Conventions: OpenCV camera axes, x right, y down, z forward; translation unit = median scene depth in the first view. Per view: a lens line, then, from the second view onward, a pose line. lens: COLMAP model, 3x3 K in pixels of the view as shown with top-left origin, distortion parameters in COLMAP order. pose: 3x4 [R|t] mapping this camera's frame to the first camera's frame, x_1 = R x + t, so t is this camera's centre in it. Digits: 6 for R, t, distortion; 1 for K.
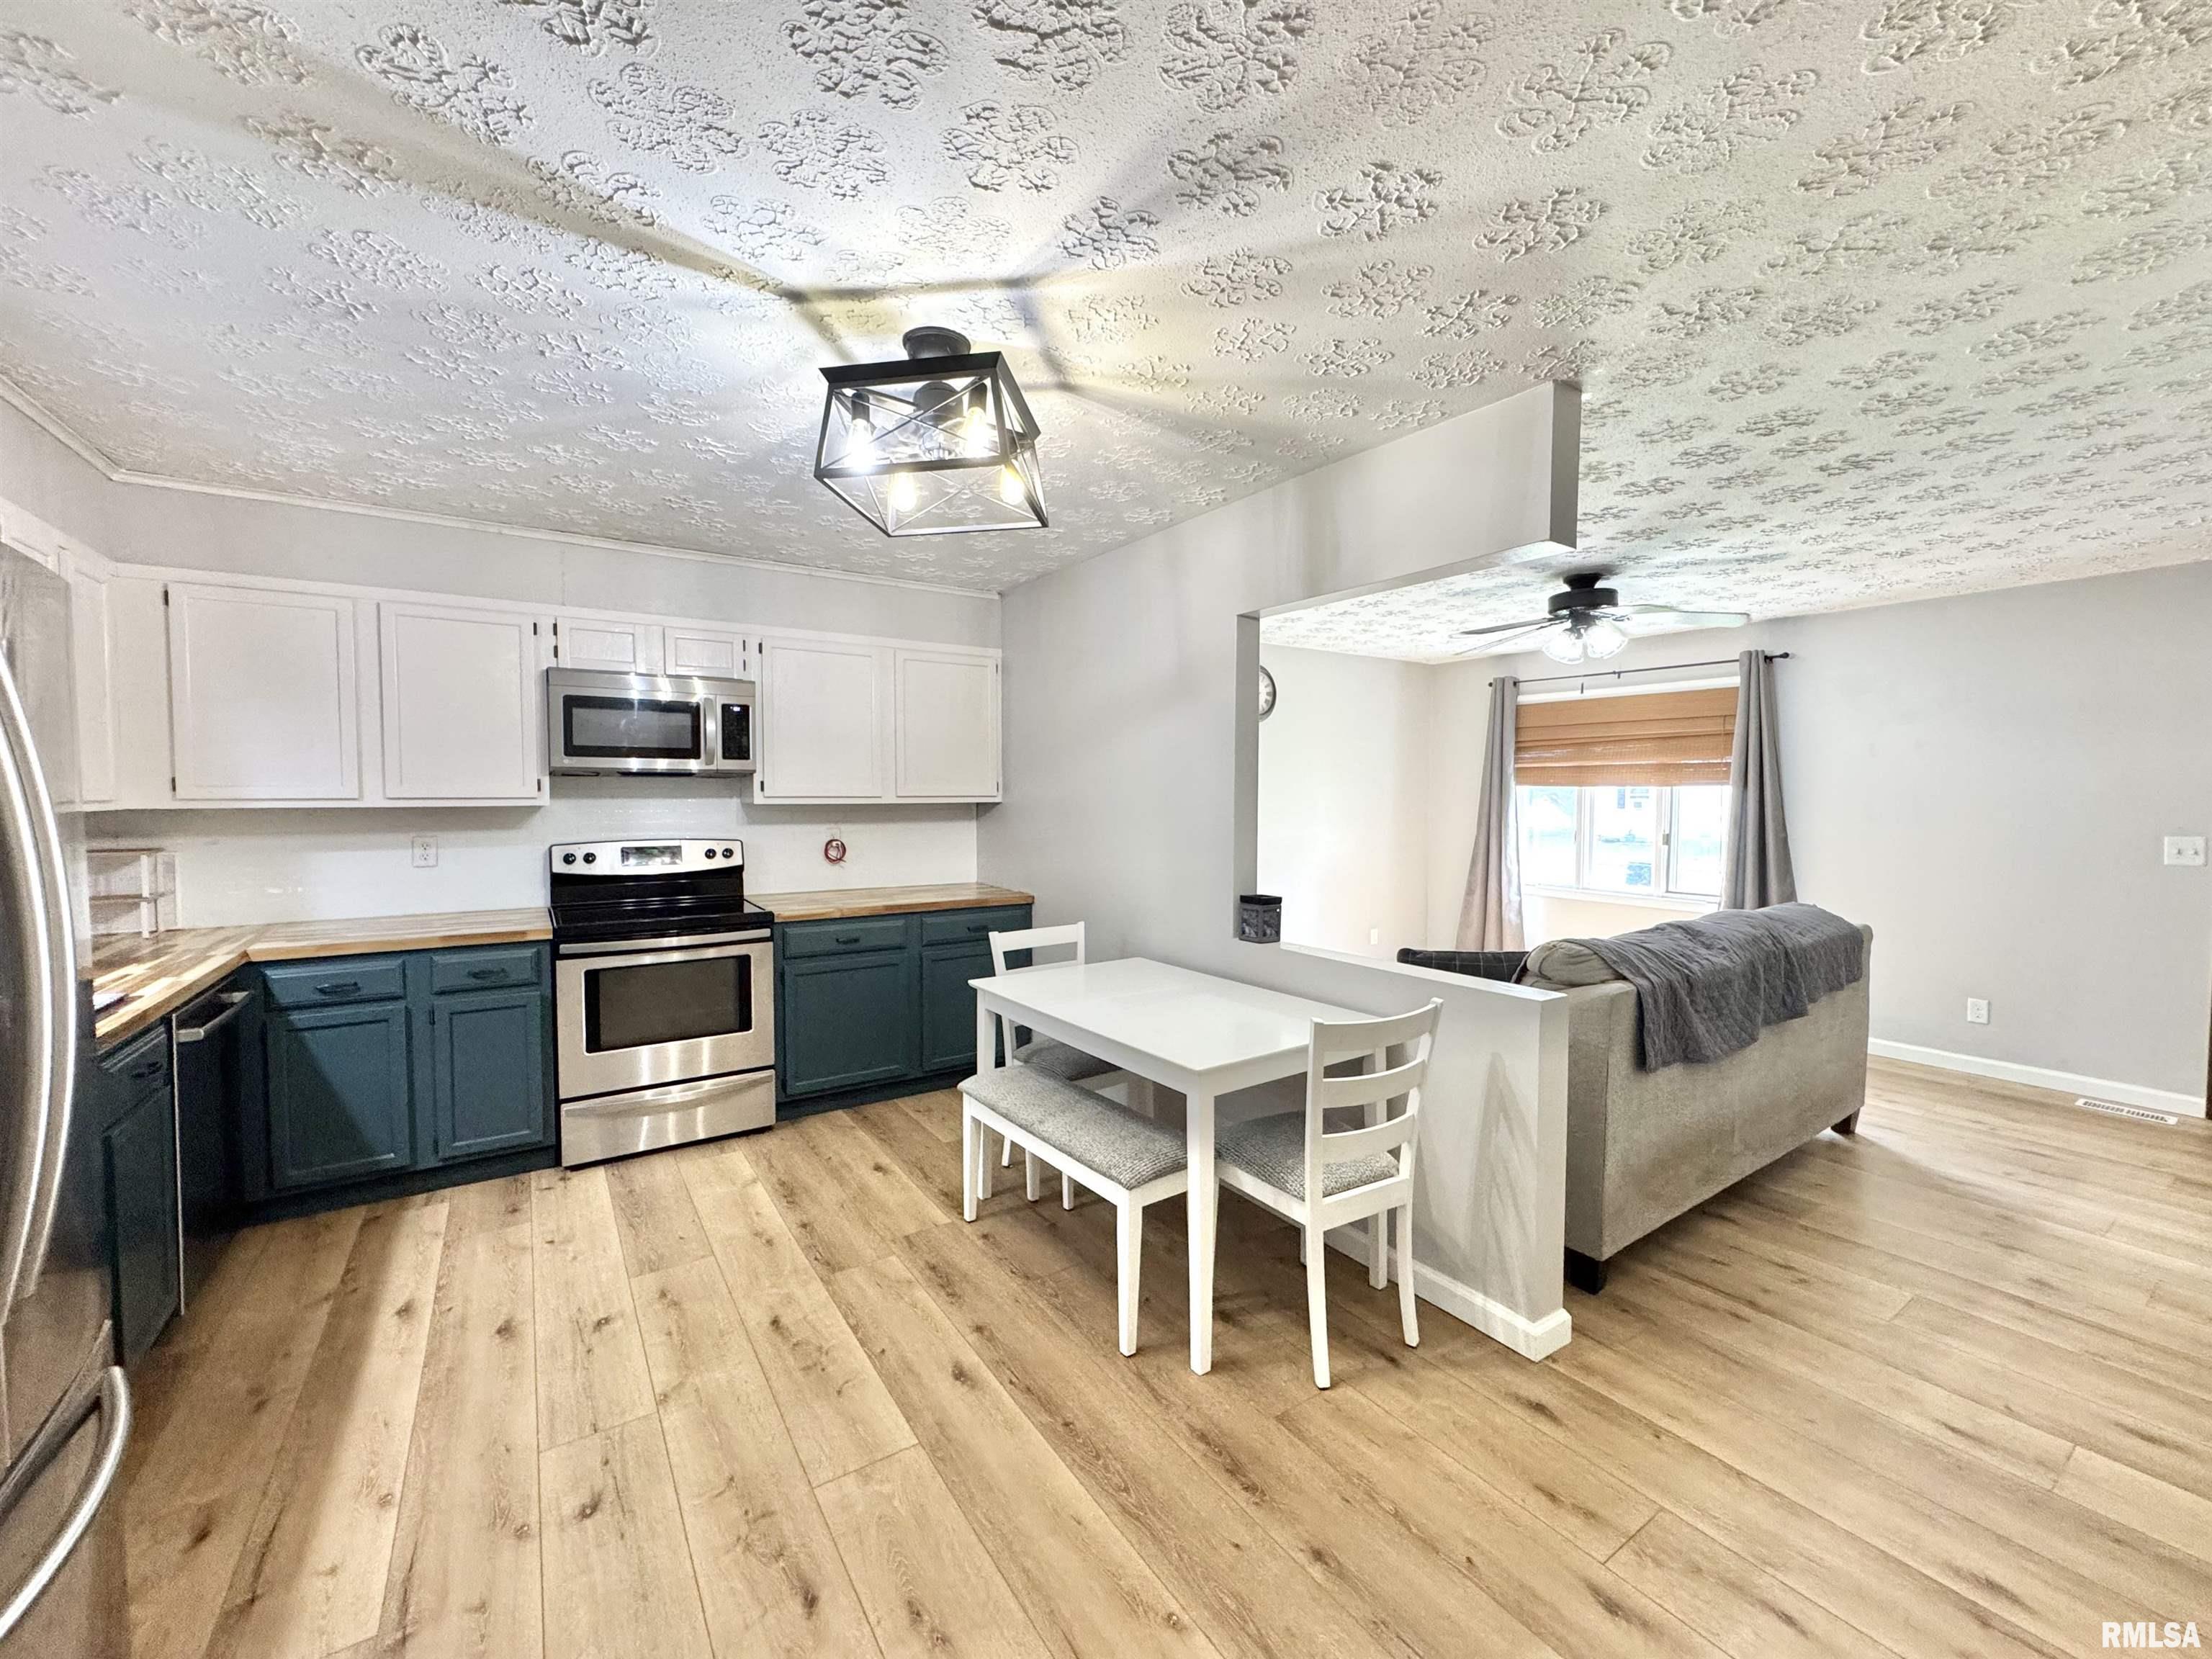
lens RADIAL K [[882.4, 0, 1107.2], [0, 882.4, 827.1], [0, 0, 1]] dist [-0.001831, 0.000241]
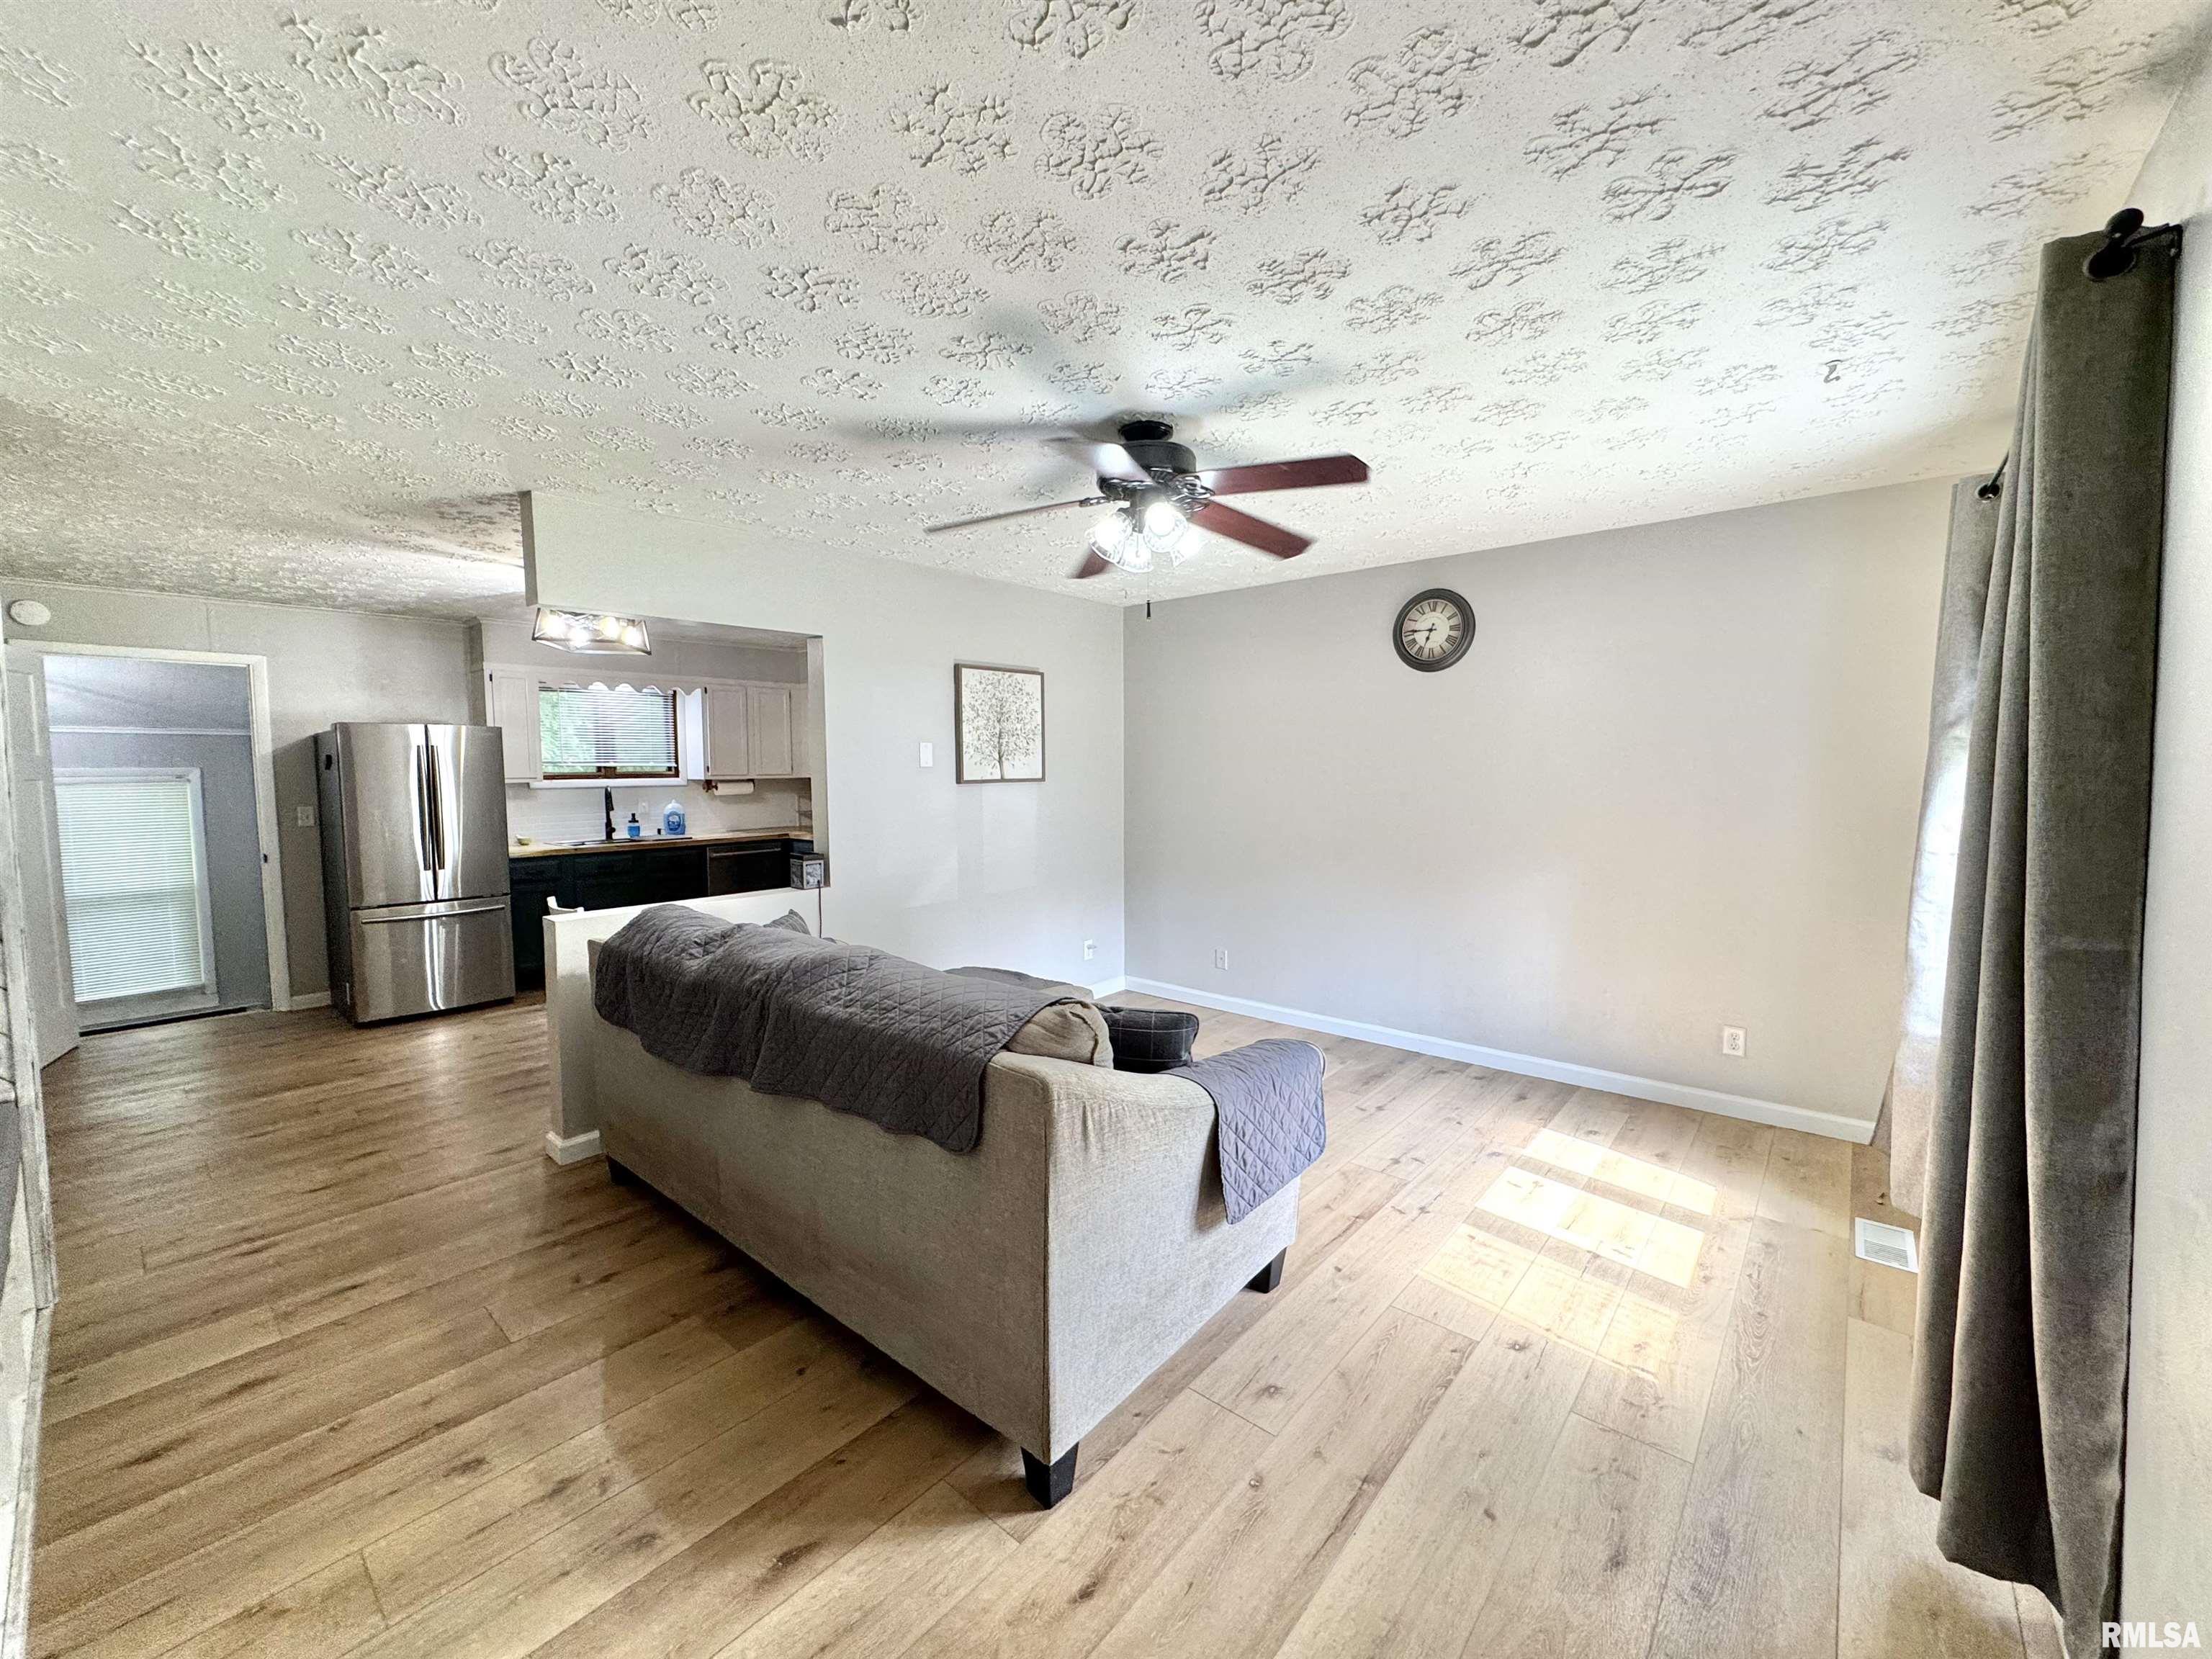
lens RADIAL K [[879.7, 0, 1108.1], [0, 879.7, 826.9], [0, 0, 1]] dist [-0.006128, -0.000382]
pose [[0.265342, 0.064058, -0.962024, 1.283073], [-0.032394, 0.997819, 0.057507, -0.040782], [0.963610, 0.015904, 0.266838, 0.903797]]
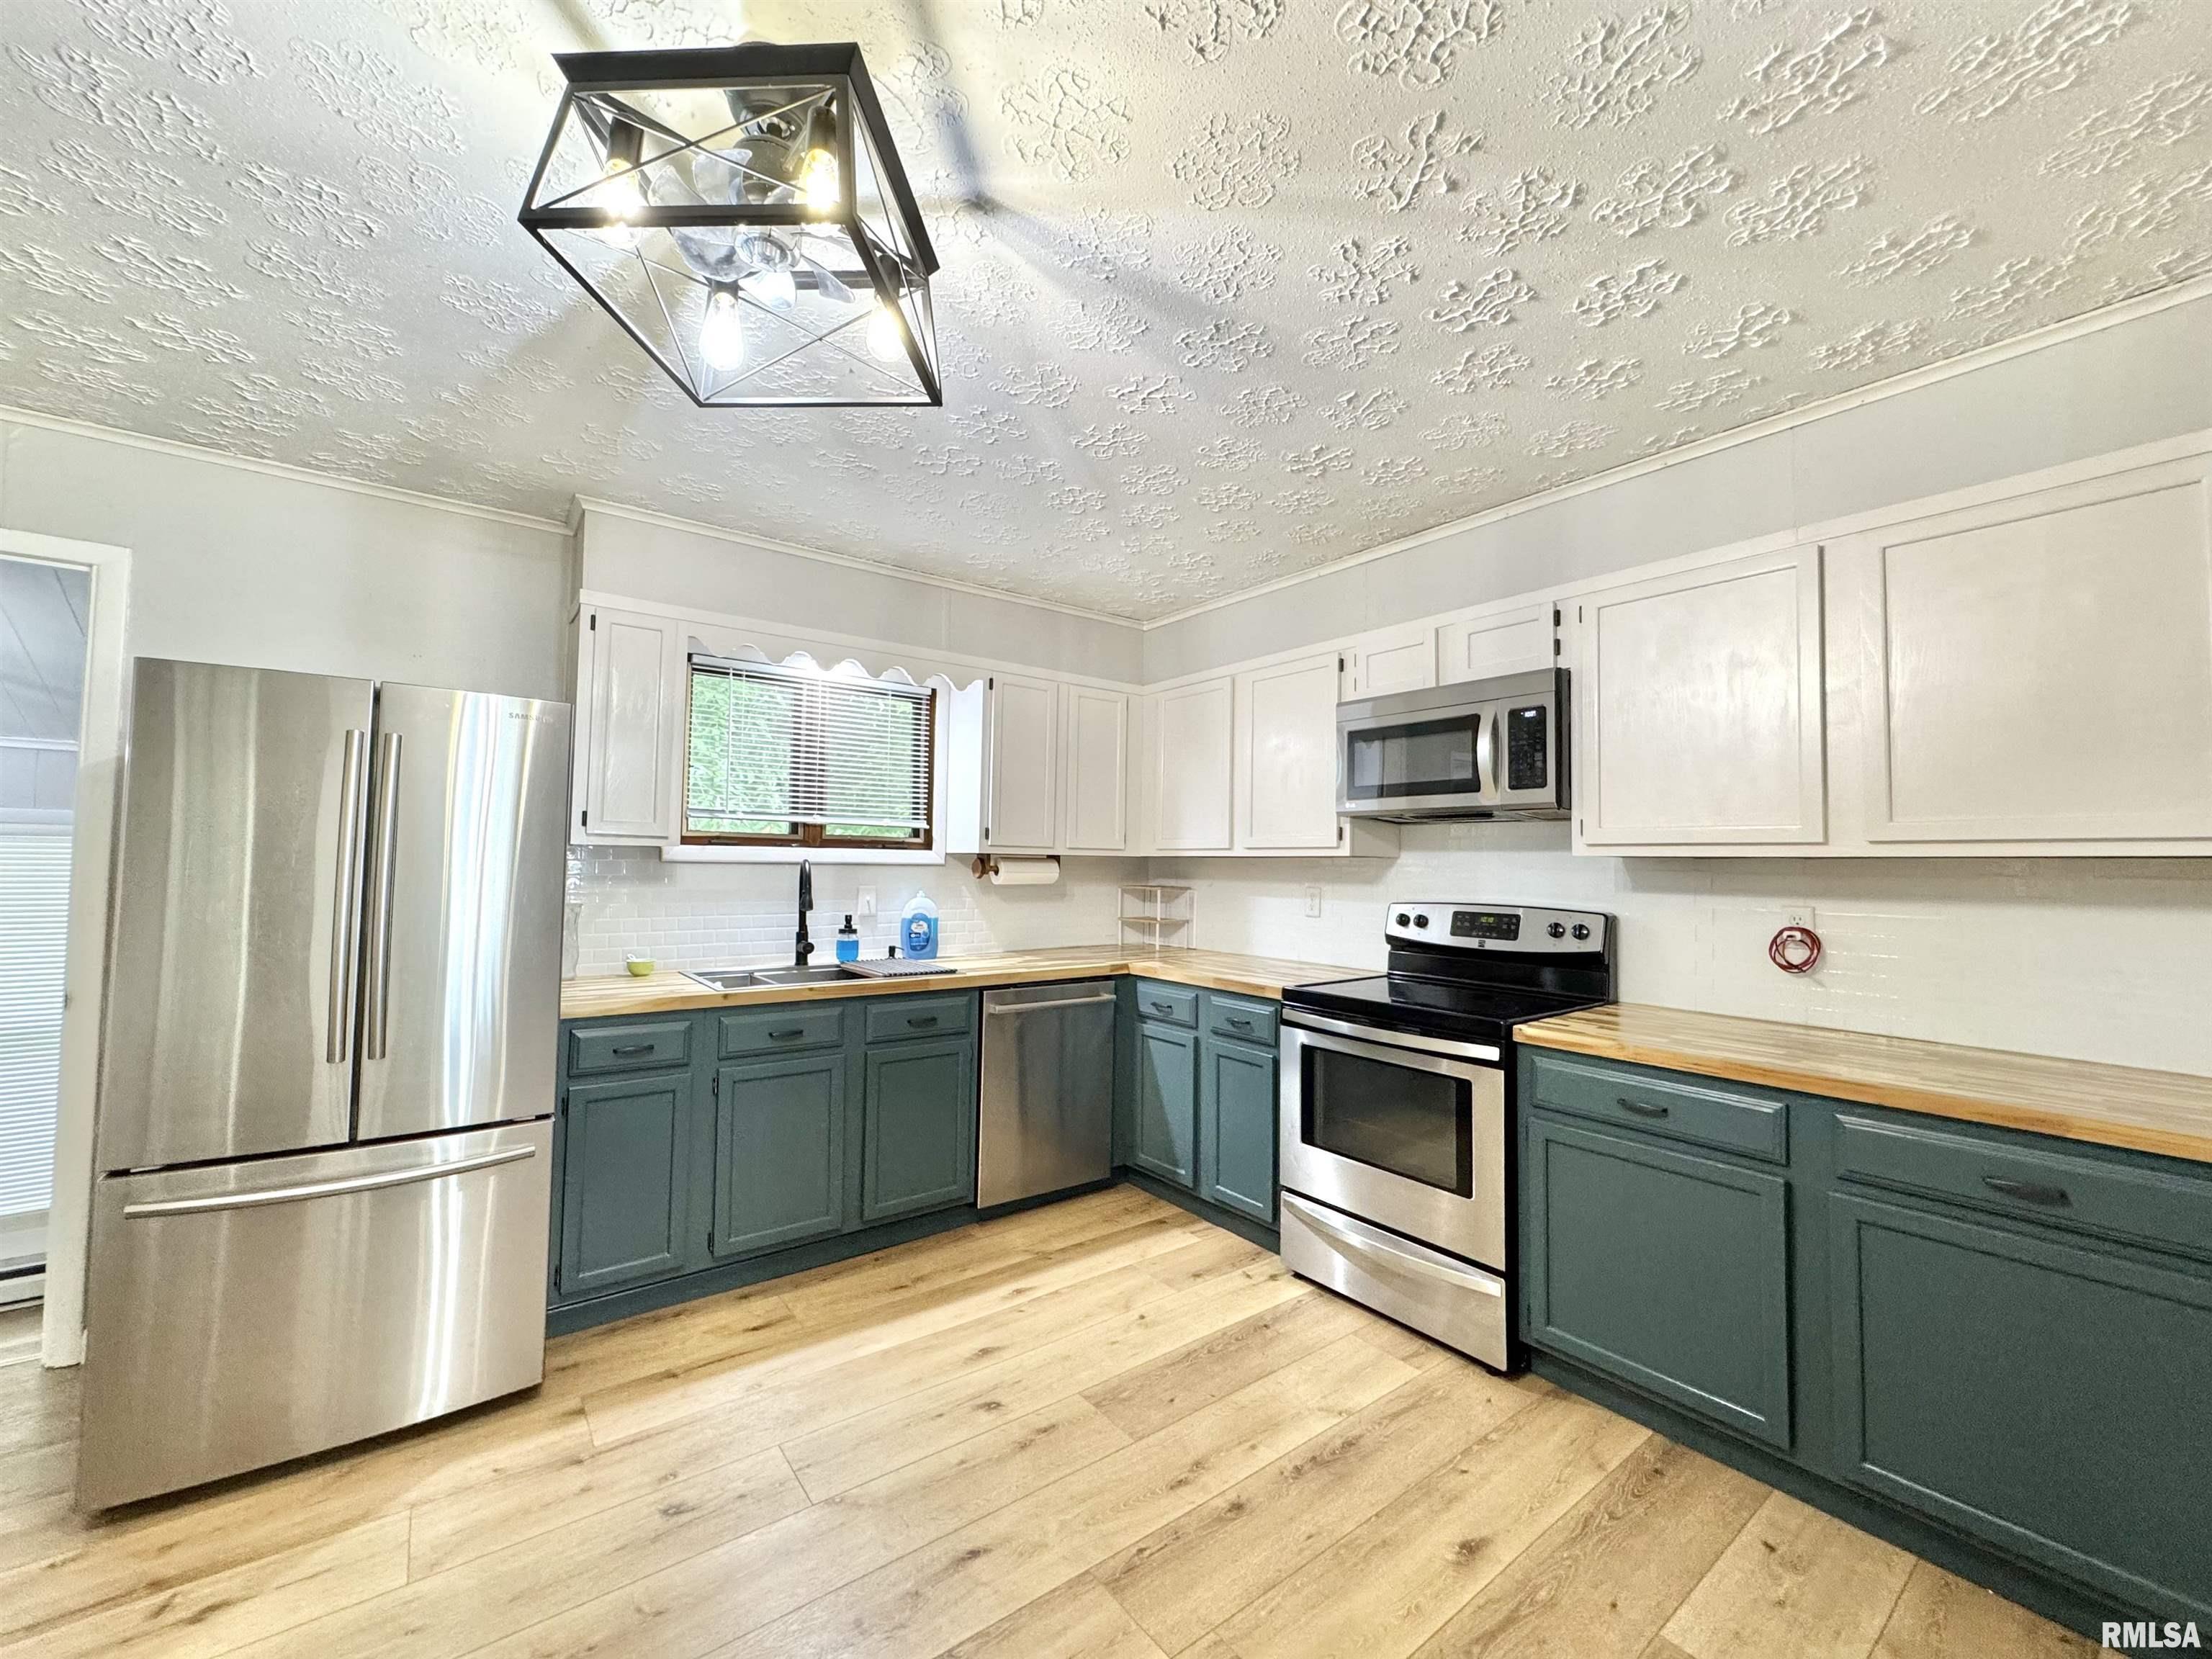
lens RADIAL K [[879.7, 0, 1108.1], [0, 879.7, 826.9], [0, 0, 1]] dist [-0.006128, -0.000382]
pose [[0.060526, -0.042326, -0.997269, 0.230465], [-0.056338, 0.997363, -0.045749, 0.000768], [0.996575, 0.058953, 0.057982, 0.658129]]
